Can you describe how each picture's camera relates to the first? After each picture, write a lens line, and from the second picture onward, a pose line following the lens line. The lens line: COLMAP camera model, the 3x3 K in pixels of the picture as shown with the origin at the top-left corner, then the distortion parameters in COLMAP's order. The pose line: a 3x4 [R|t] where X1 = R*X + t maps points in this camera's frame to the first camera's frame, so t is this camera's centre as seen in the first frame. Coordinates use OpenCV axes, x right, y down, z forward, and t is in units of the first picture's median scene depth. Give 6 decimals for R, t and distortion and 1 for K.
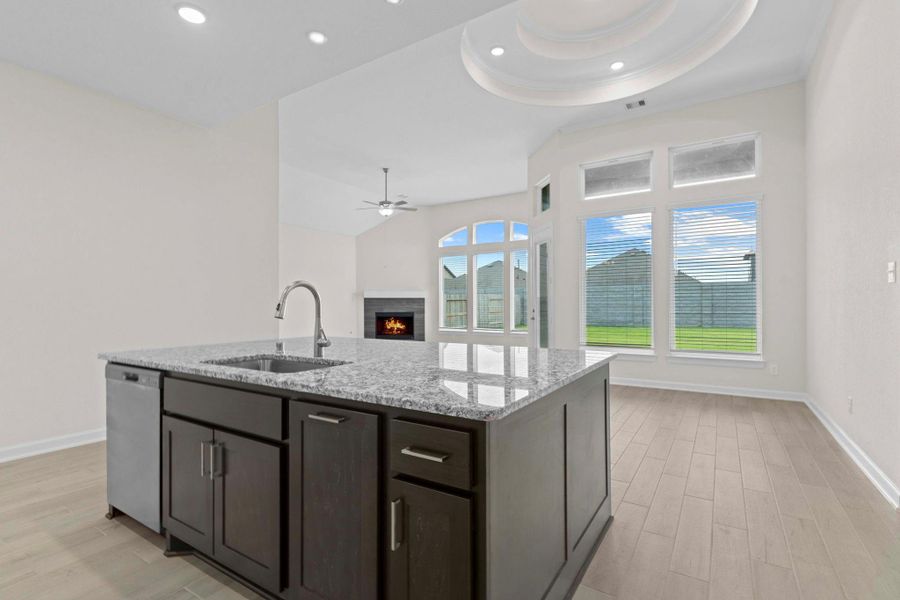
lens RADIAL K [[430.3, 0, 440.3], [0, 430.3, 306.7], [0, 0, 1]] dist [-0.018881, 0.007437]
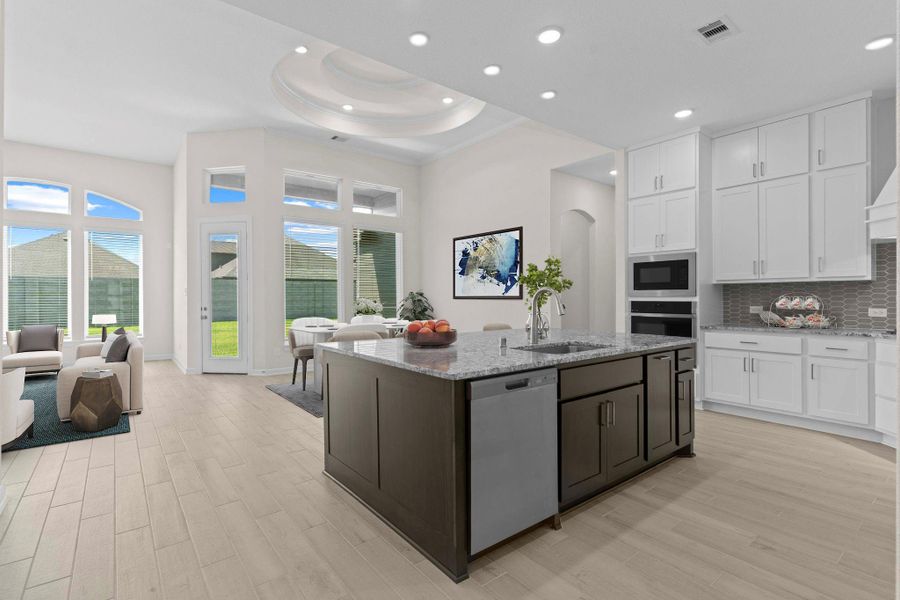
lens RADIAL K [[430.3, 0, 448.1], [0, 430.3, 298.0], [0, 0, 1]] dist [-0.018881, 0.007437]
pose [[0.328164, -0.002768, 0.944617, -1.824977], [0.009565, 0.999954, -0.000393, -0.031620], [-0.944572, 0.009164, 0.328176, 0.906436]]
